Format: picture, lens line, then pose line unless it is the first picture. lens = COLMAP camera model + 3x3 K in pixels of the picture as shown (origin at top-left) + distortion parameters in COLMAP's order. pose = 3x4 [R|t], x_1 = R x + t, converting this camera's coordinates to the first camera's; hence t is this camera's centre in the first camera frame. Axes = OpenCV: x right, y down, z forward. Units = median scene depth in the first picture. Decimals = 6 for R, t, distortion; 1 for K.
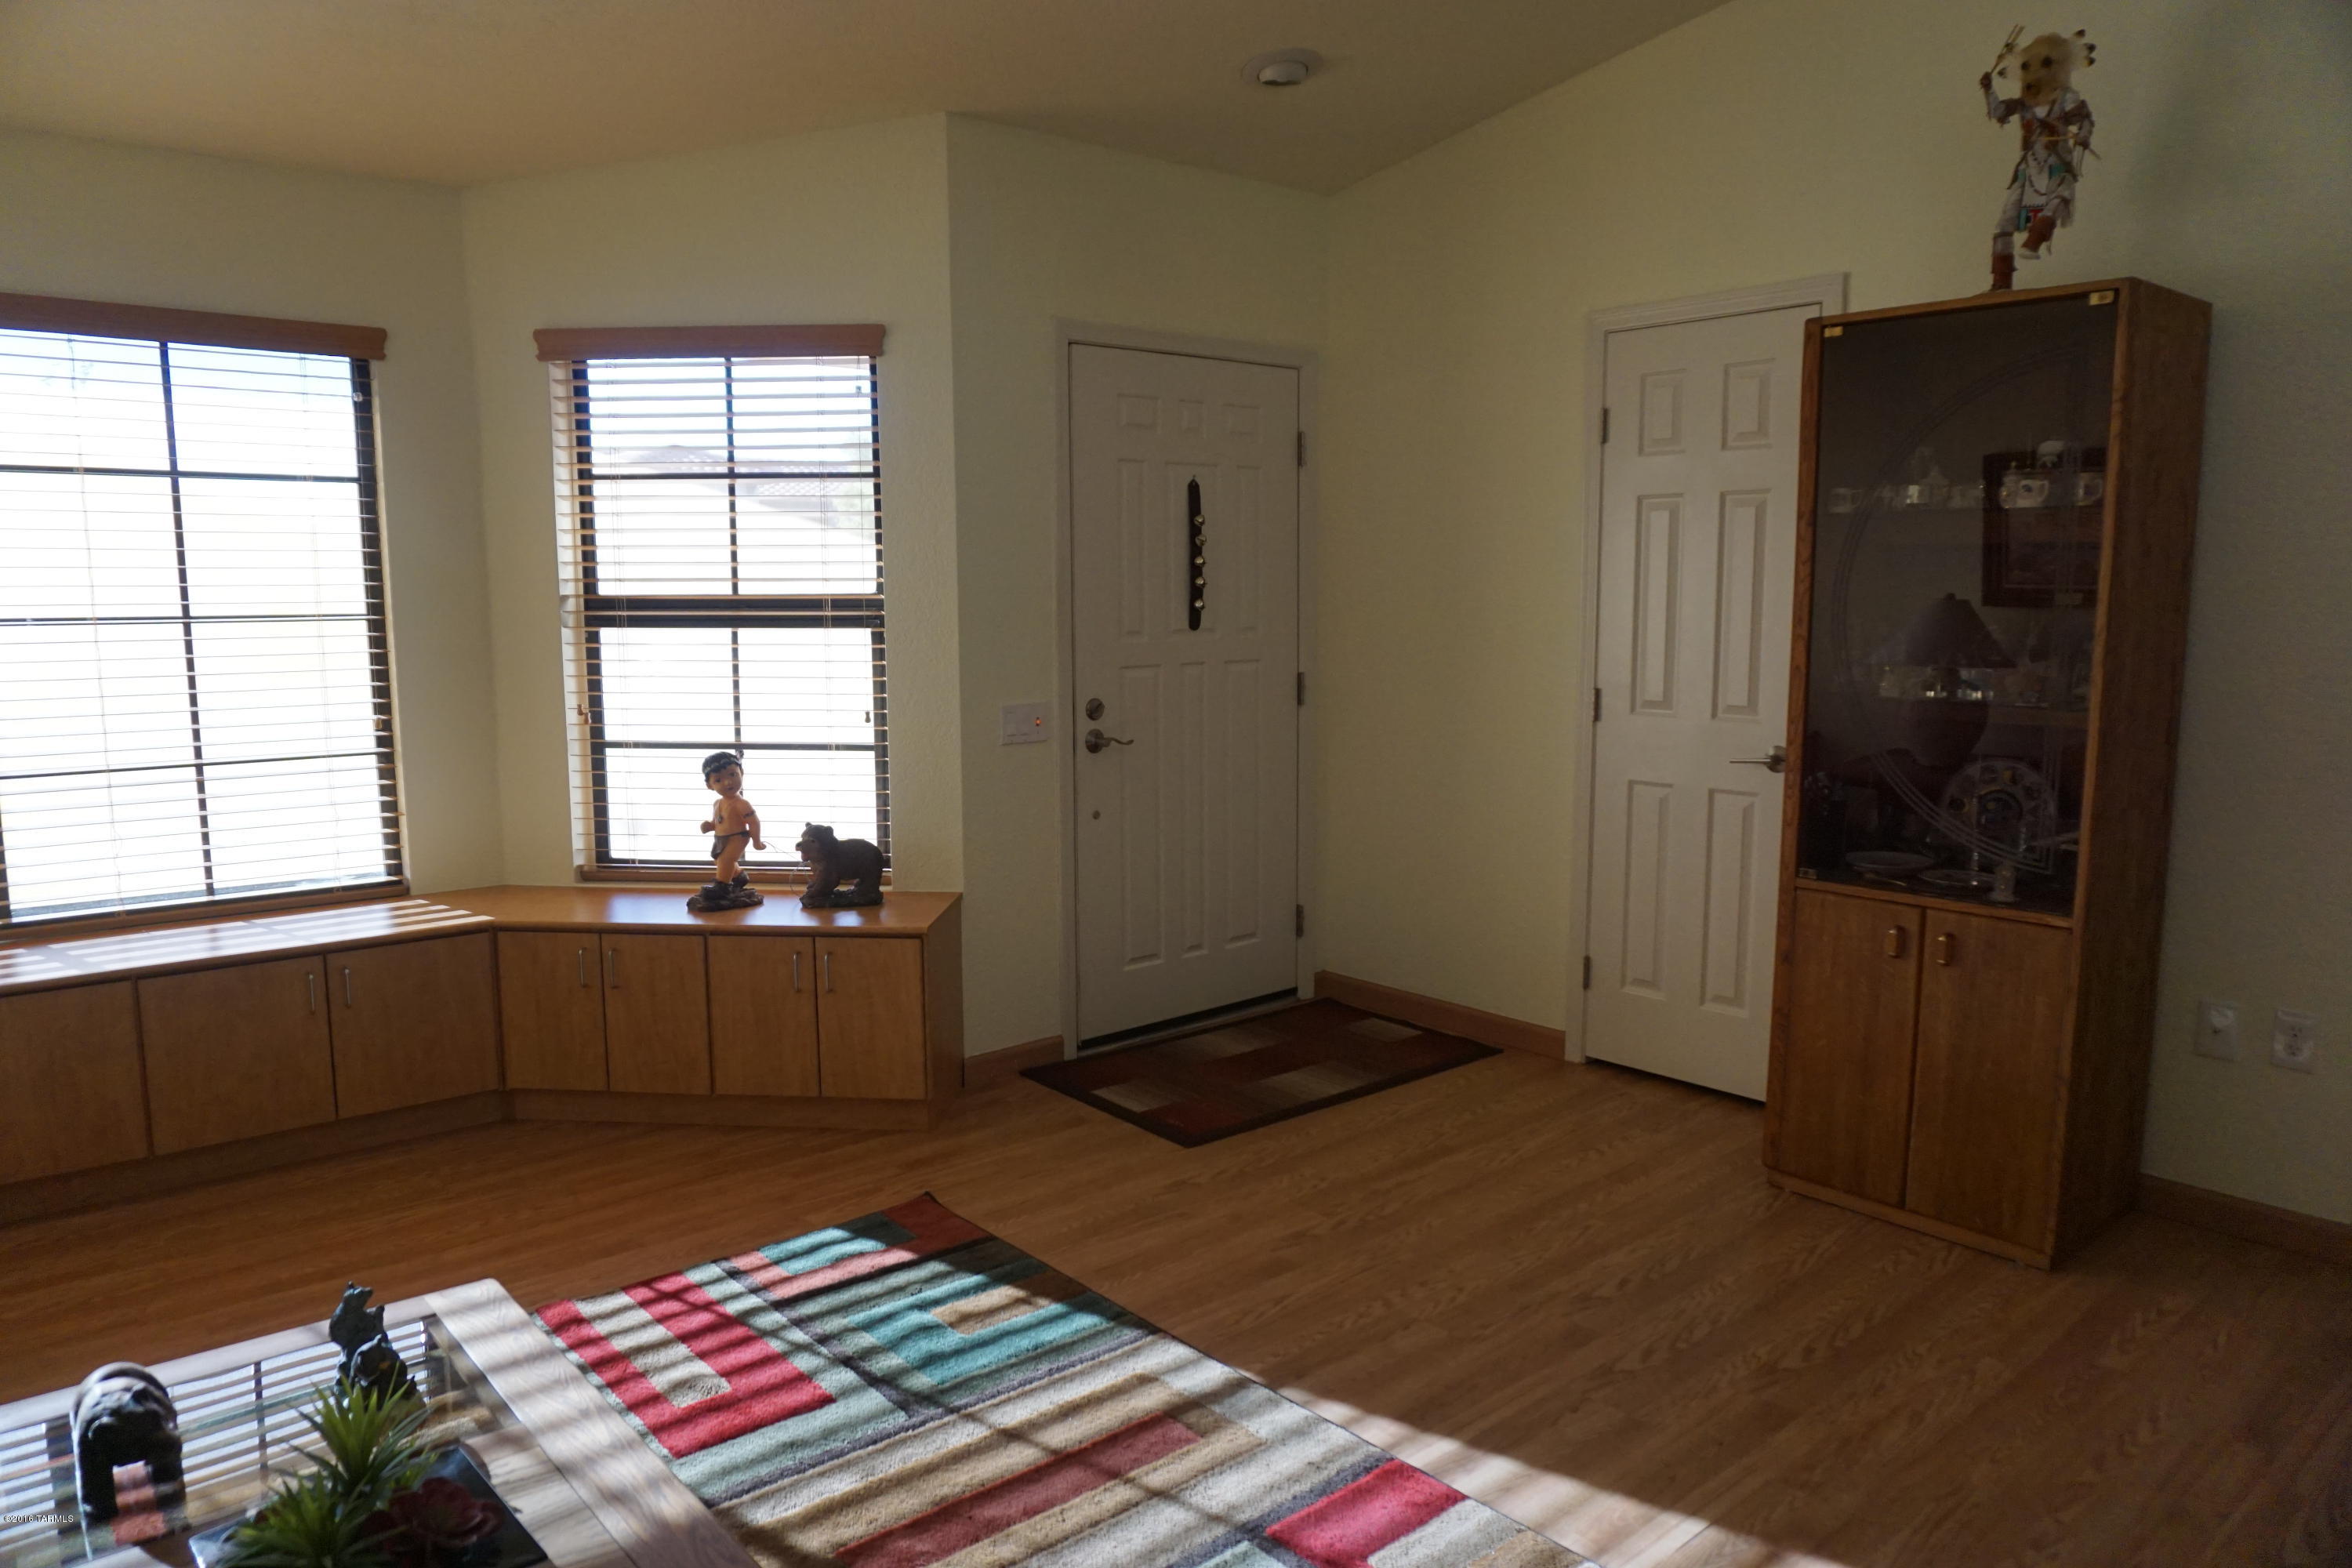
lens RADIAL K [[1584.8, 0, 1169.3], [0, 1584.8, 794.6], [0, 0, 1]] dist [-0.050652, 0.027700]
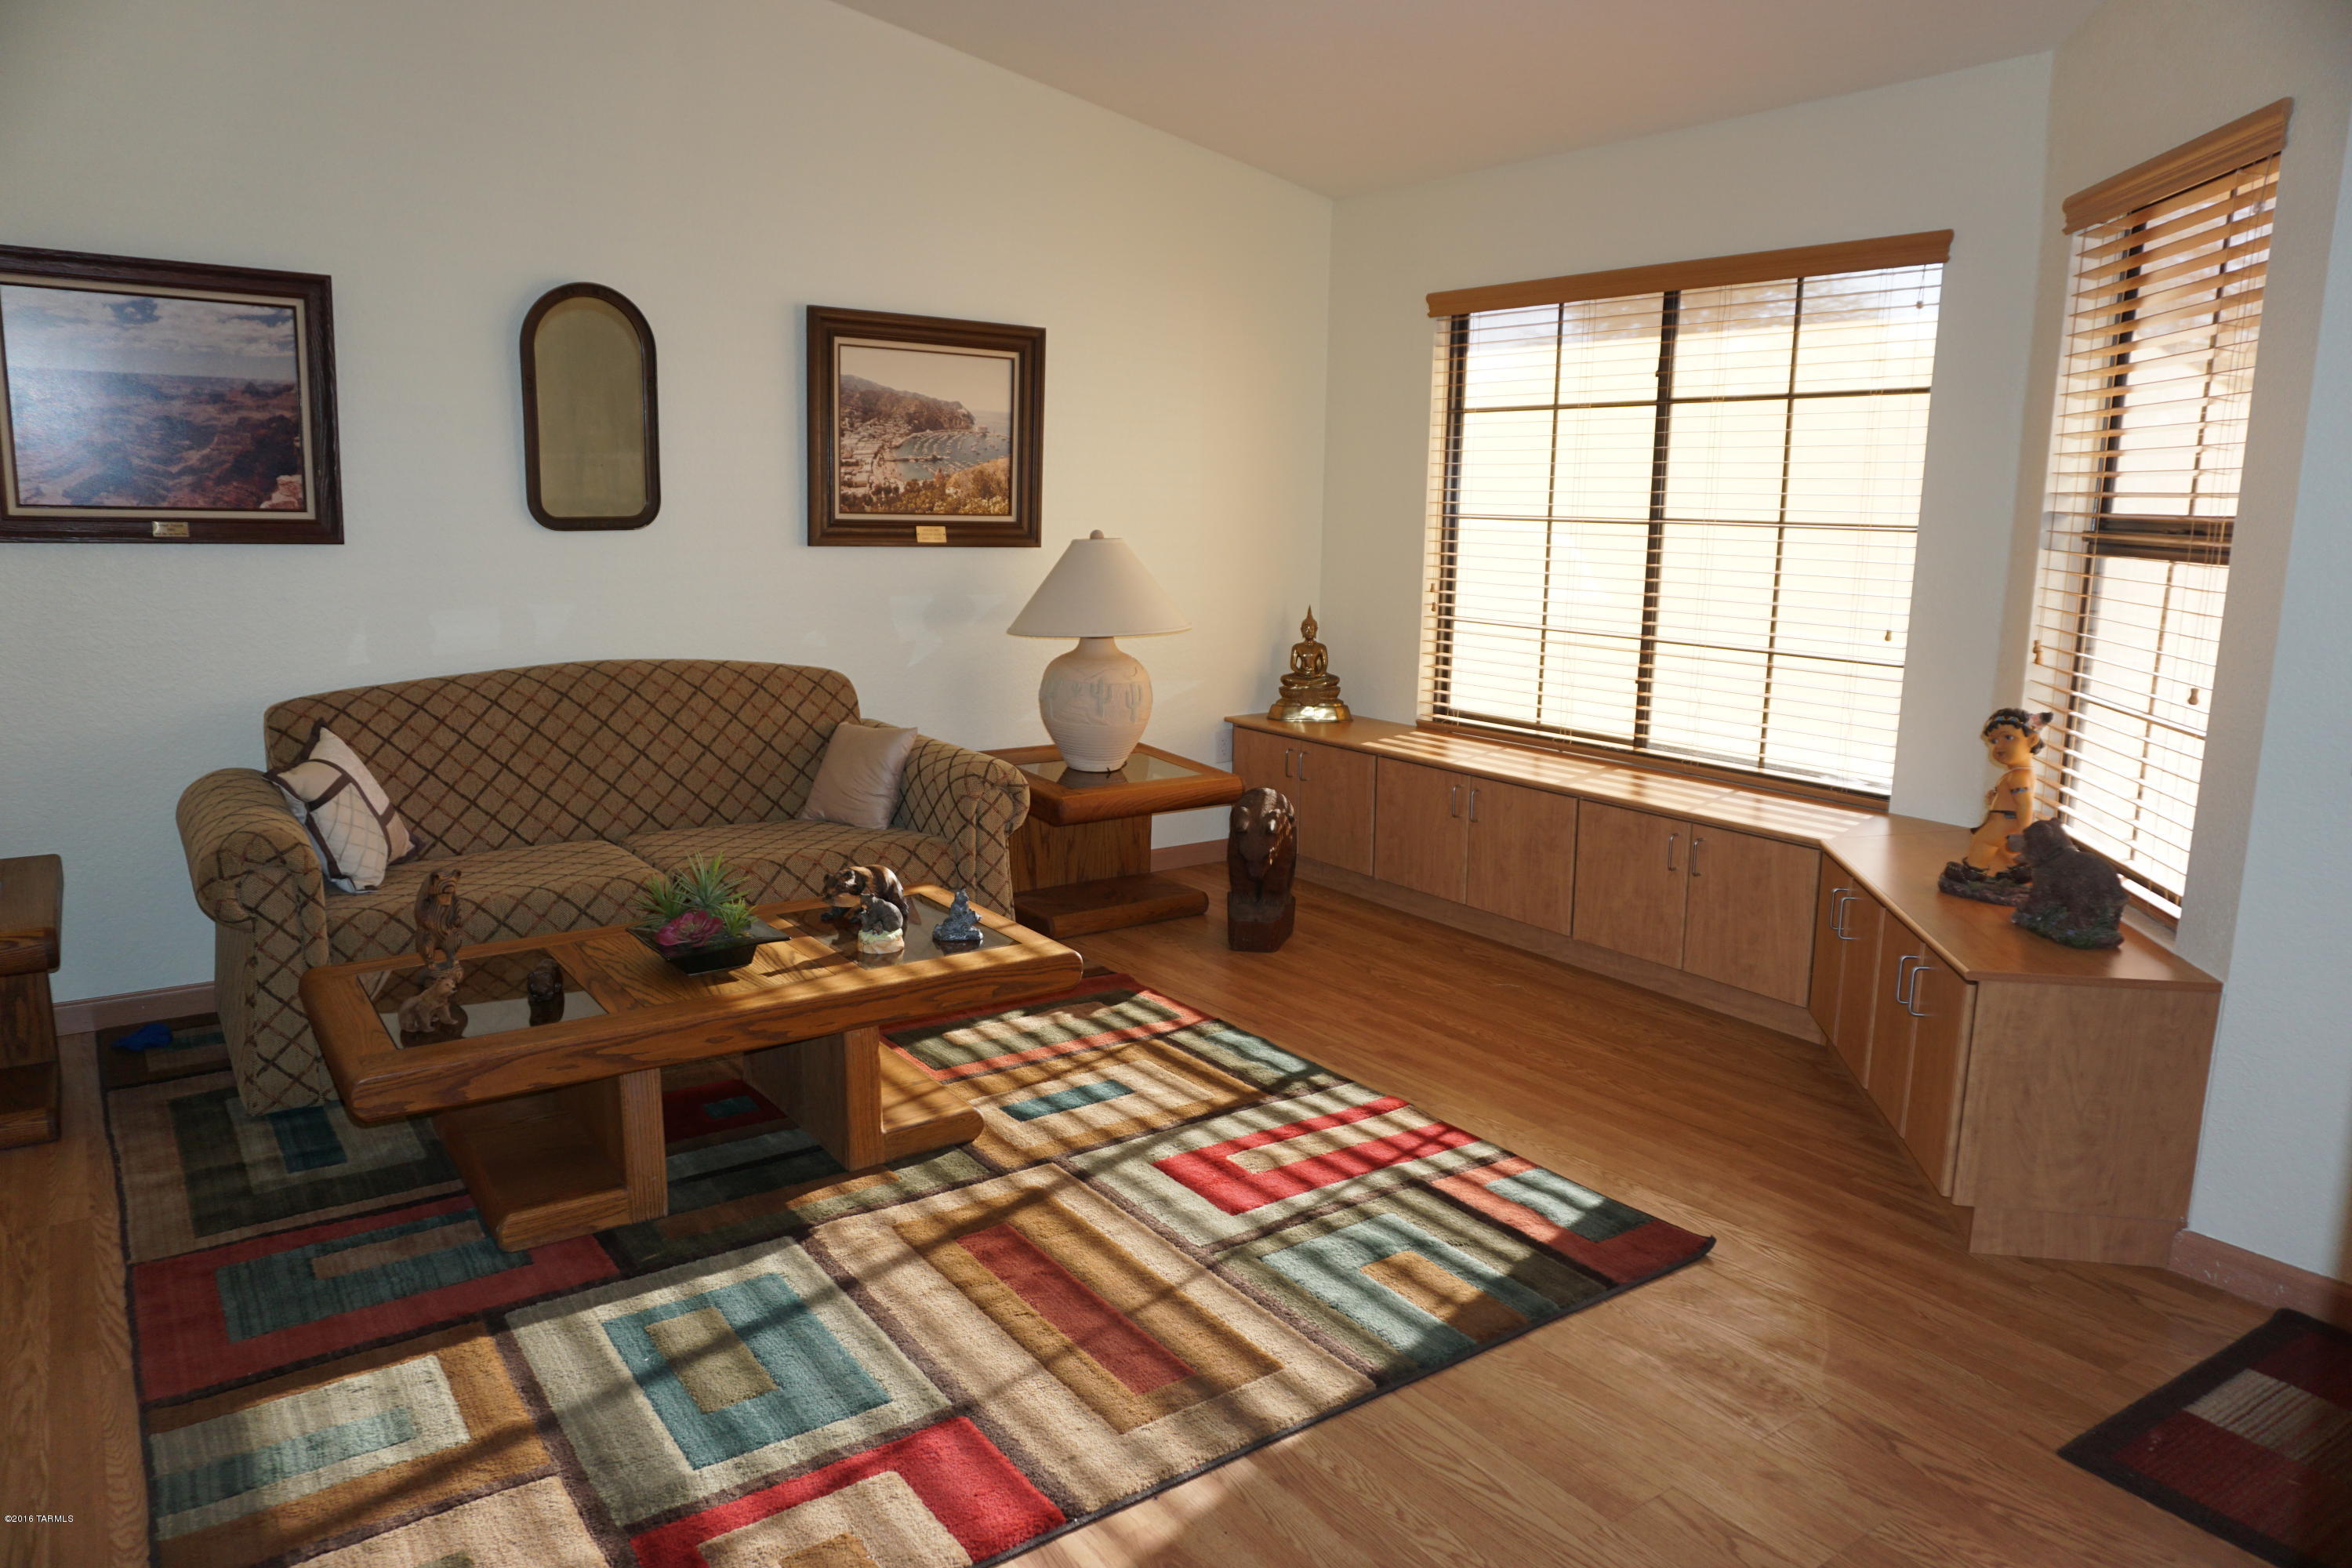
lens RADIAL K [[1584.8, 0, 1164.9], [0, 1584.8, 803.6], [0, 0, 1]] dist [-0.050652, 0.027700]
pose [[-0.108370, 0.191300, -0.975531, 0.609393], [-0.145159, 0.967747, 0.205899, -0.090728], [0.983455, 0.163921, -0.077106, 0.716202]]
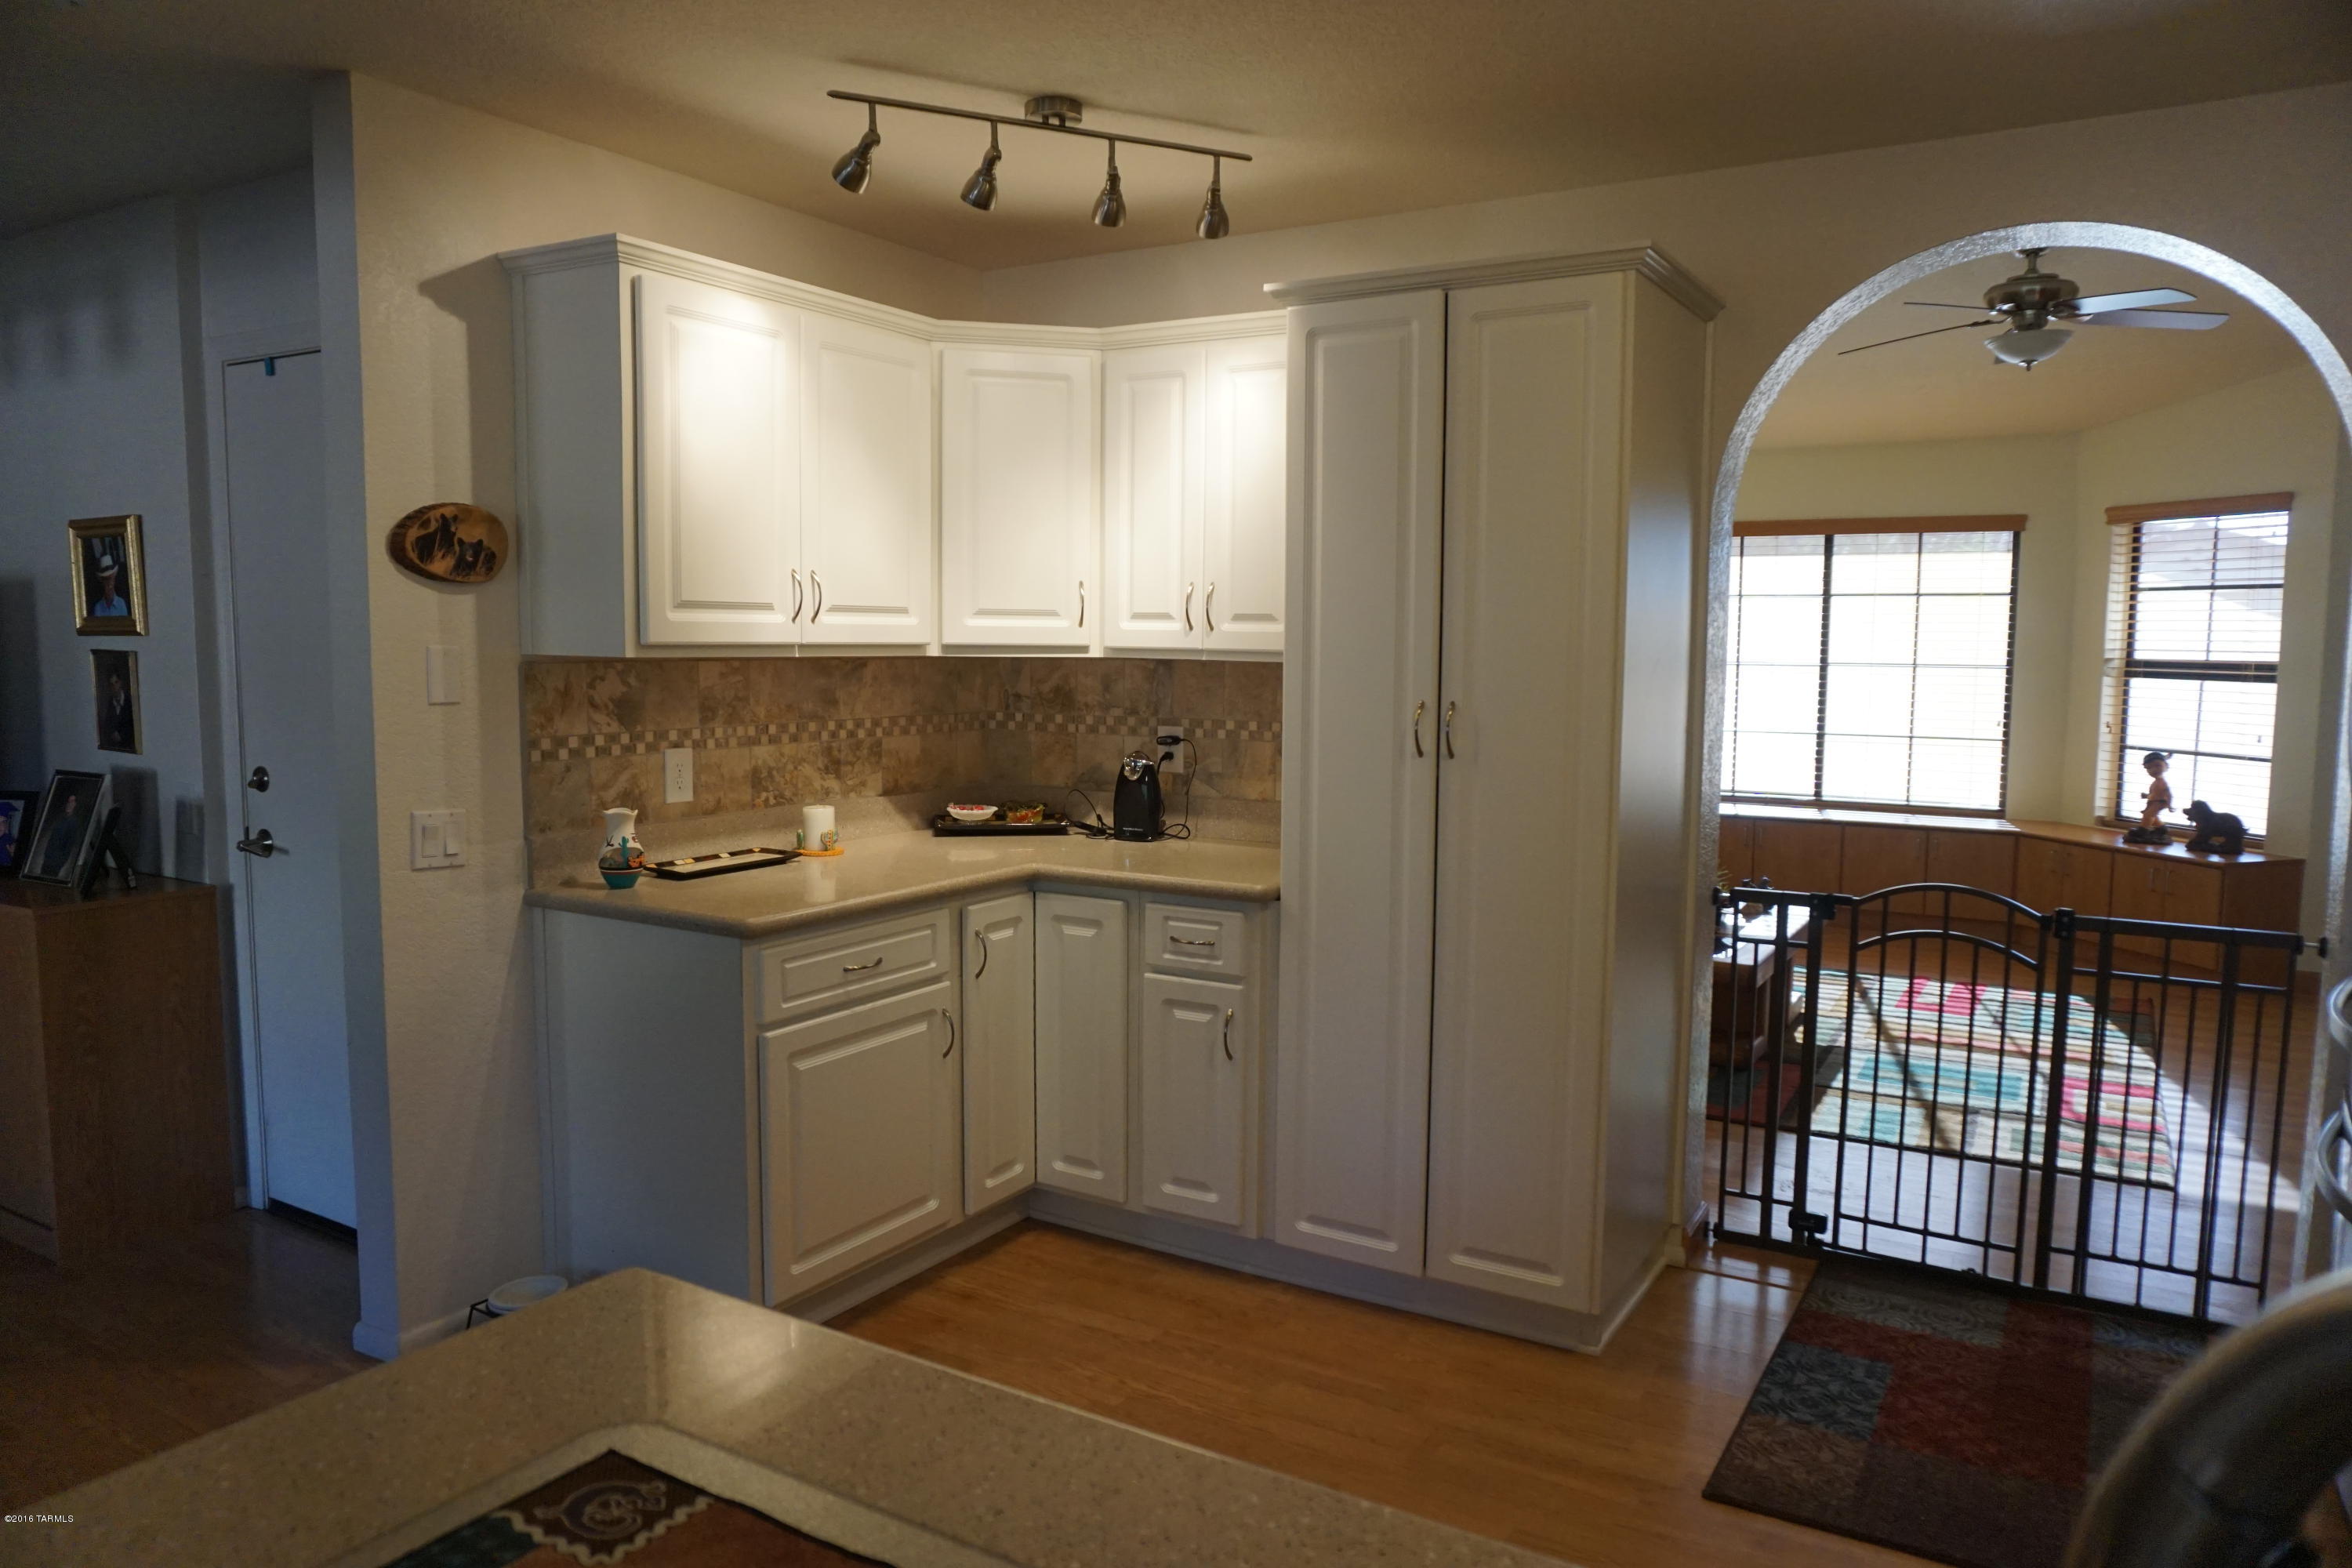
lens RADIAL K [[1584.8, 0, 1174.0], [0, 1584.8, 783.4], [0, 0, 1]] dist [-0.050652, 0.027700]
pose [[0.305416, 0.092714, -0.947695, 1.096160], [-0.132182, 0.989741, 0.054228, 0.060861], [0.943000, 0.108706, 0.314538, -0.577317]]
